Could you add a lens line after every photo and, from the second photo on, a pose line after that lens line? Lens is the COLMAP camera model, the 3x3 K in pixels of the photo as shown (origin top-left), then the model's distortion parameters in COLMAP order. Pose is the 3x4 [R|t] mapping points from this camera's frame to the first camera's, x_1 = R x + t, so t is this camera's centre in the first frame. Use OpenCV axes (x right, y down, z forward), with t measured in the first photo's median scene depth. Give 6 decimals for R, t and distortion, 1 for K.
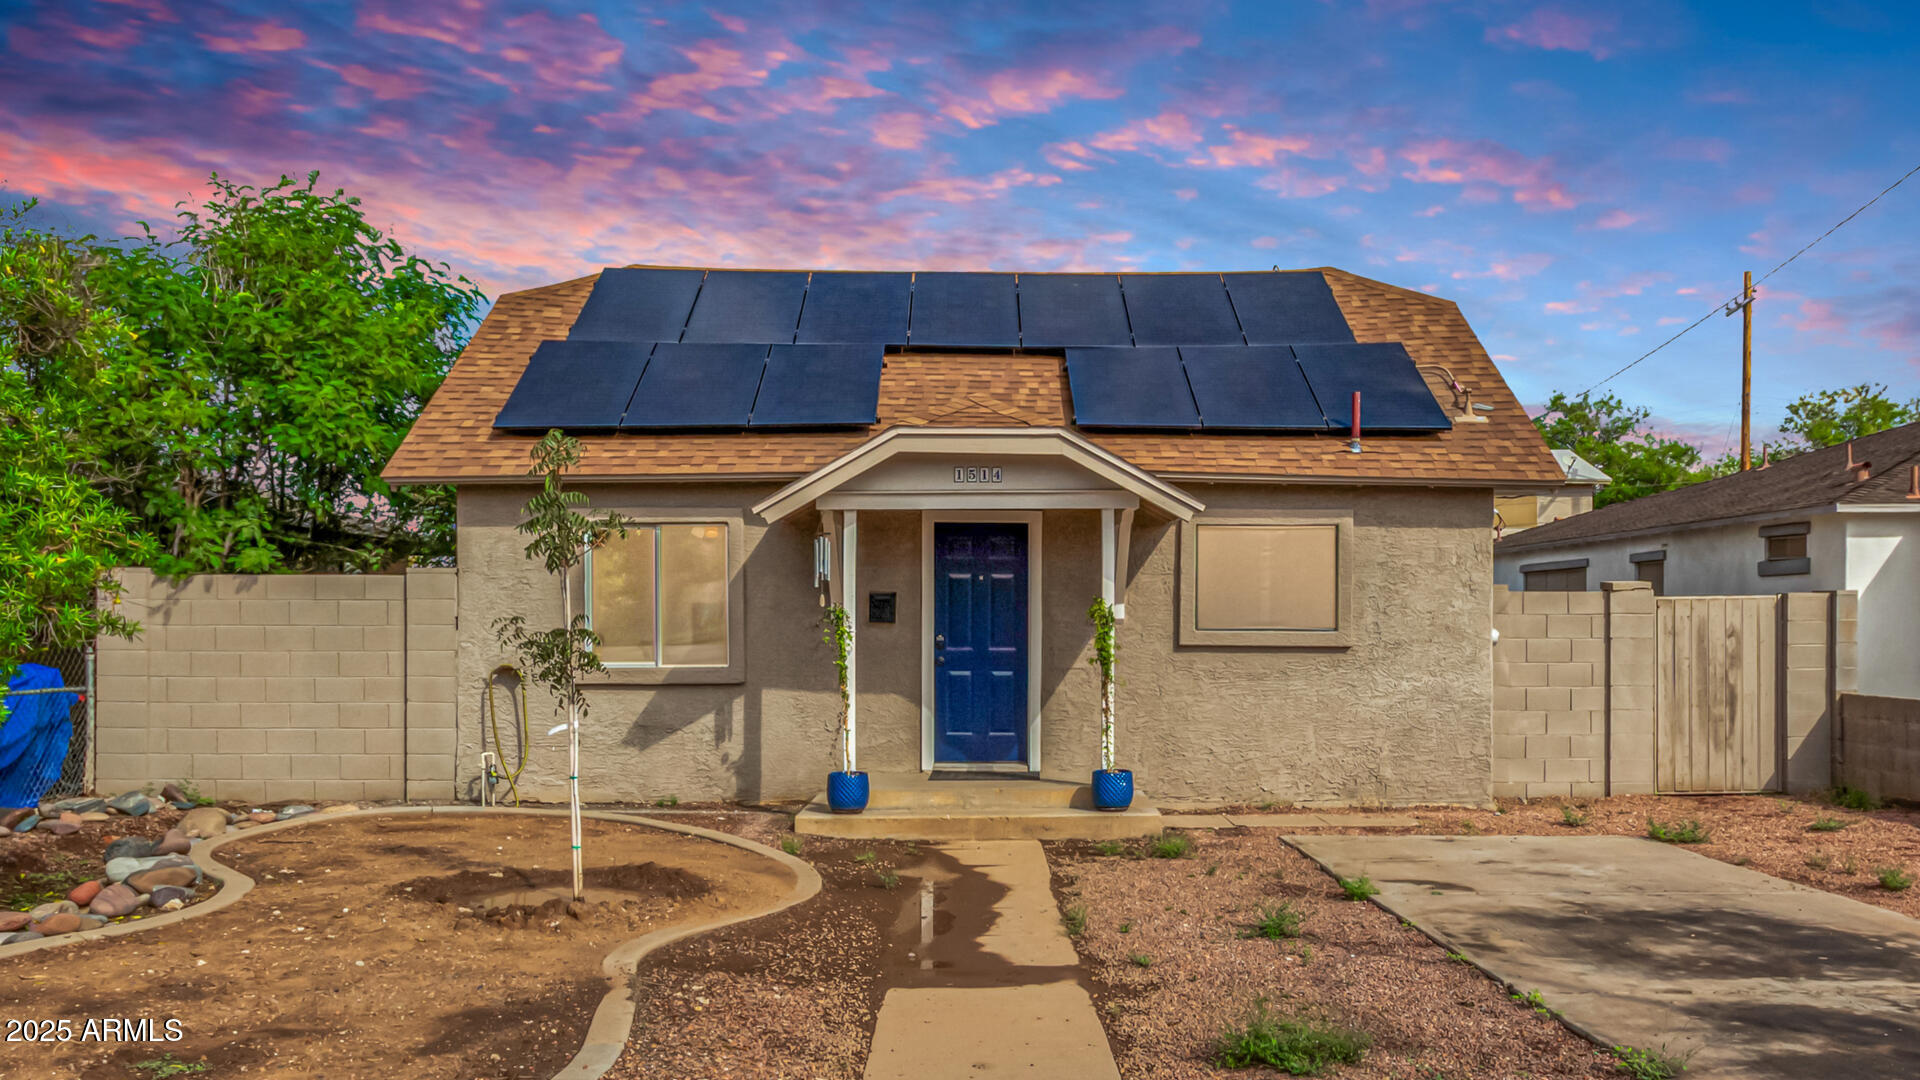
lens RADIAL K [[1630.5, 0, 961.0], [0, 1630.5, 547.4], [0, 0, 1]] dist [-0.012395, 0.010573]
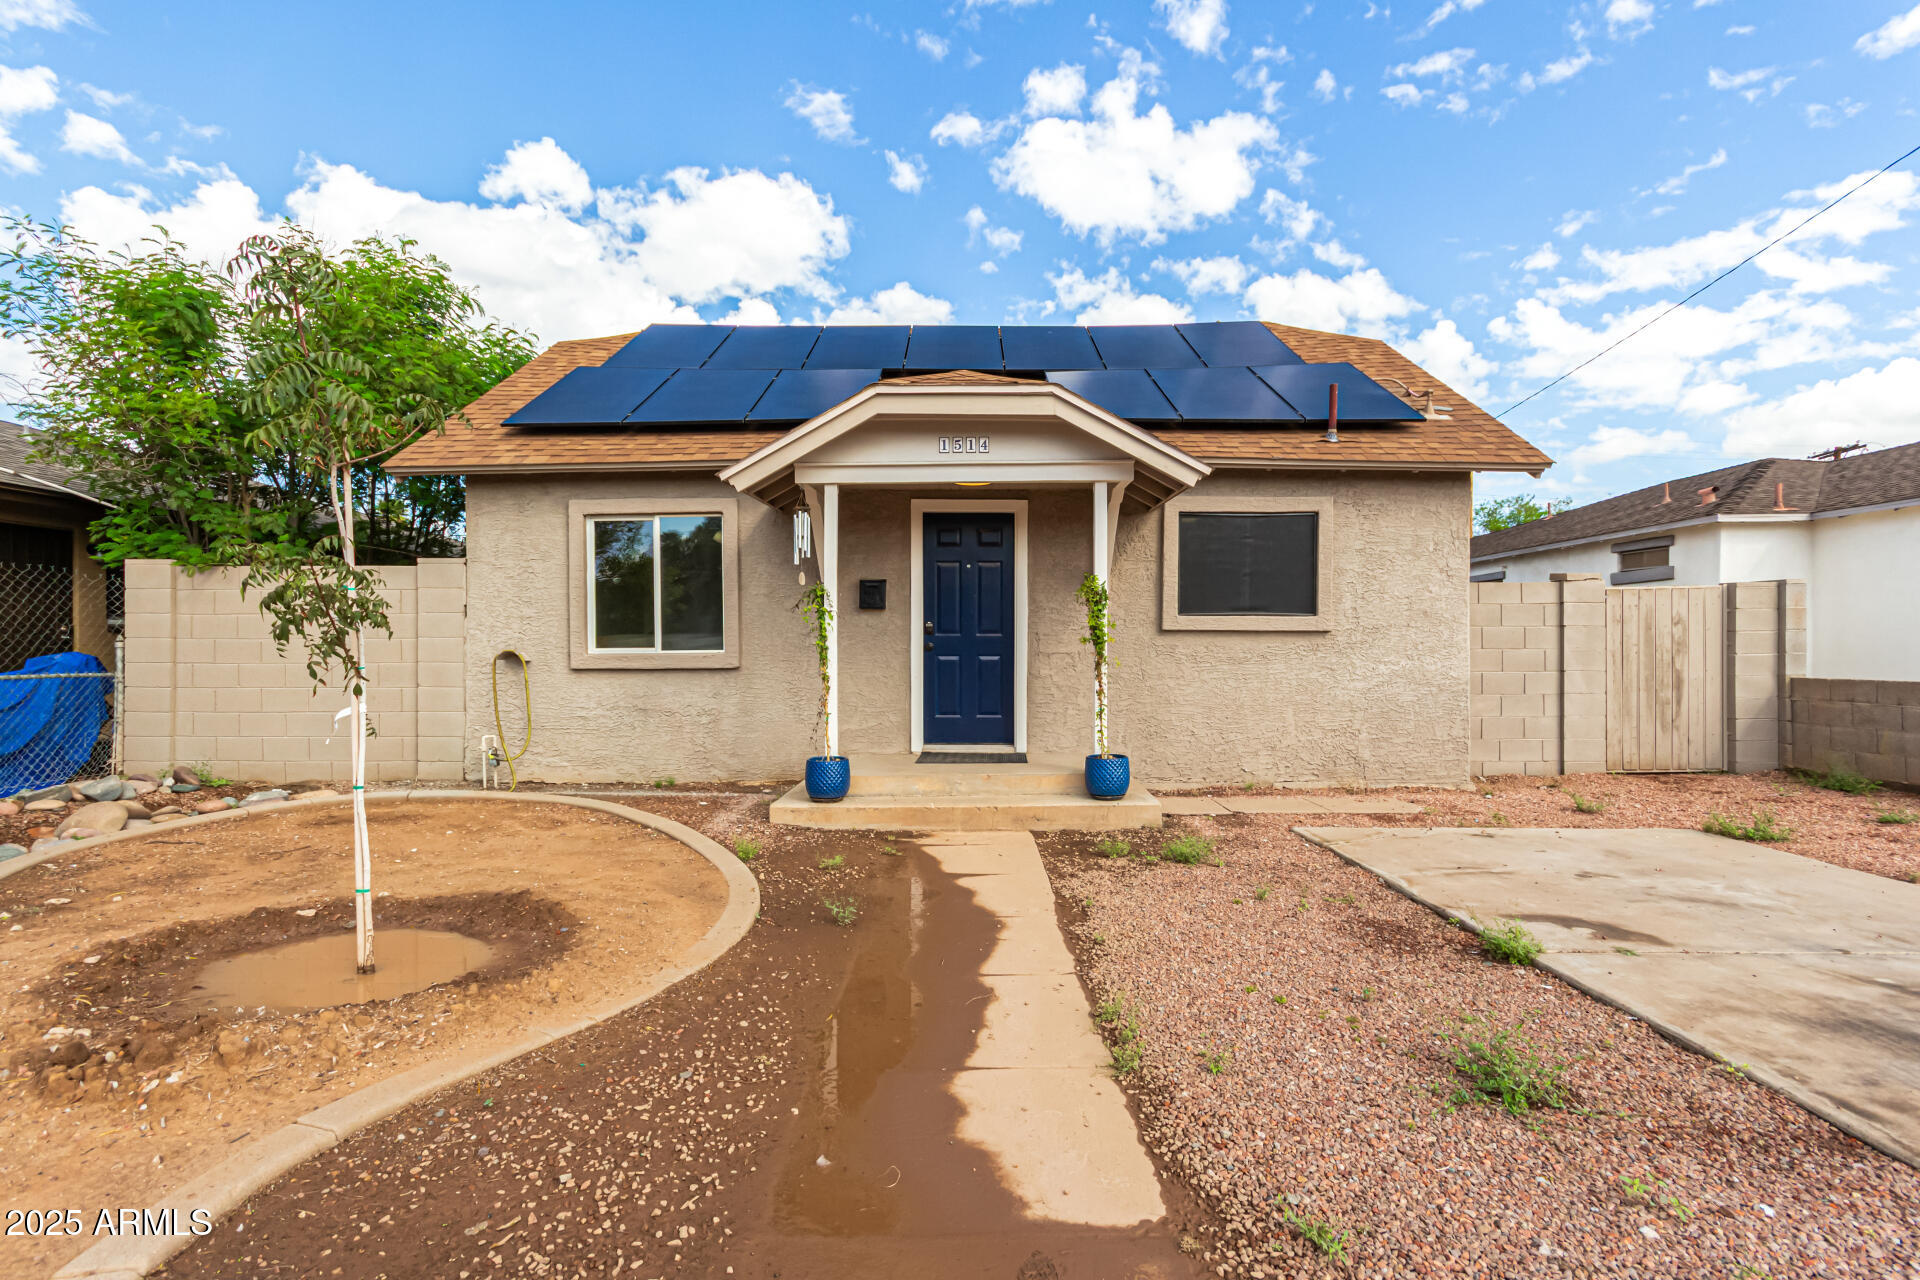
lens RADIAL K [[922.1, 0, 958.2], [0, 922.1, 642.0], [0, 0, 1]] dist [0.001724, 0.000934]
pose [[0.999994, -0.001363, -0.003299, 0.007763], [0.001486, 0.999293, 0.037568, 0.045849], [0.003245, -0.037573, 0.999289, 0.422302]]
